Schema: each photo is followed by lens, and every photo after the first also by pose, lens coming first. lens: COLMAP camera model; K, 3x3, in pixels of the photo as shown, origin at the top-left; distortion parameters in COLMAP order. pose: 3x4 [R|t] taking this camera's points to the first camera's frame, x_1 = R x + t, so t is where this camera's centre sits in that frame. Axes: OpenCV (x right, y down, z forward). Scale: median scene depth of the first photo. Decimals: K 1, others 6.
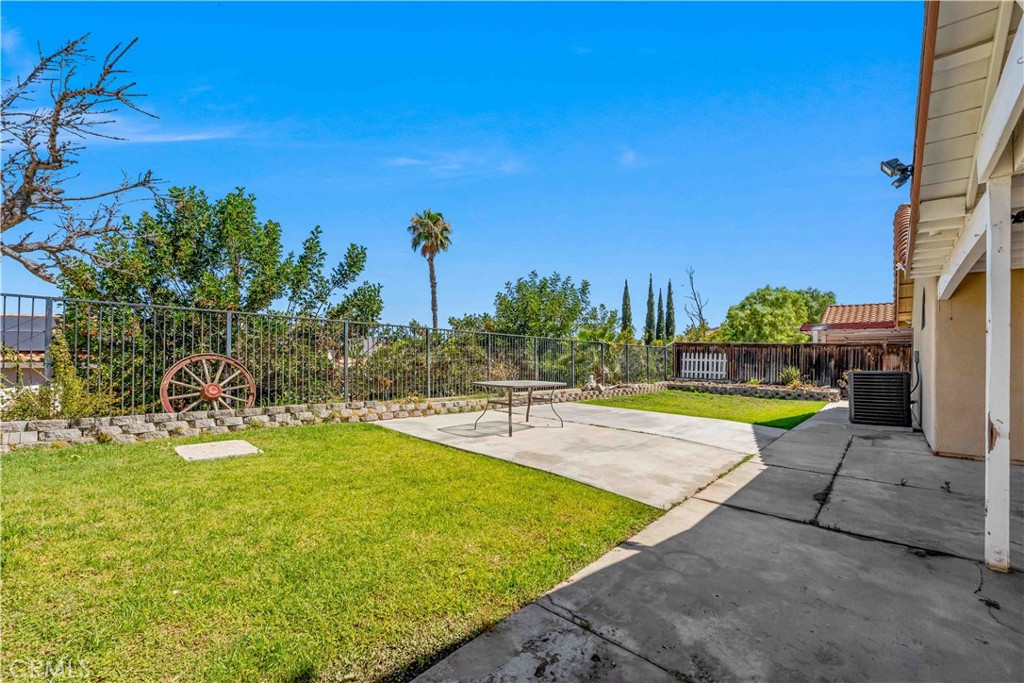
lens RADIAL K [[422.9, 0, 506.4], [0, 422.9, 355.9], [0, 0, 1]] dist [-0.000194, 0.000001]
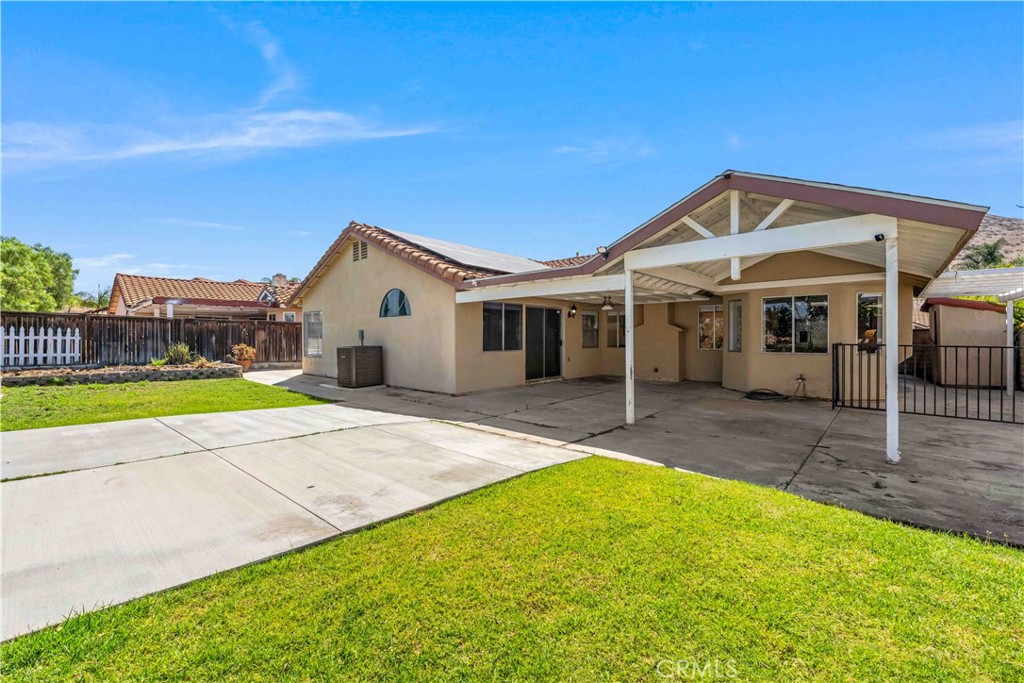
lens RADIAL K [[421.7, 0, 495.4], [0, 421.7, 326.2], [0, 0, 1]] dist [0.001283, 0.000068]
pose [[0.022133, 0.006789, 0.999732, -0.208469], [-0.007891, 0.999947, -0.006616, -0.010459], [-0.999724, -0.007742, 0.022185, 0.262013]]
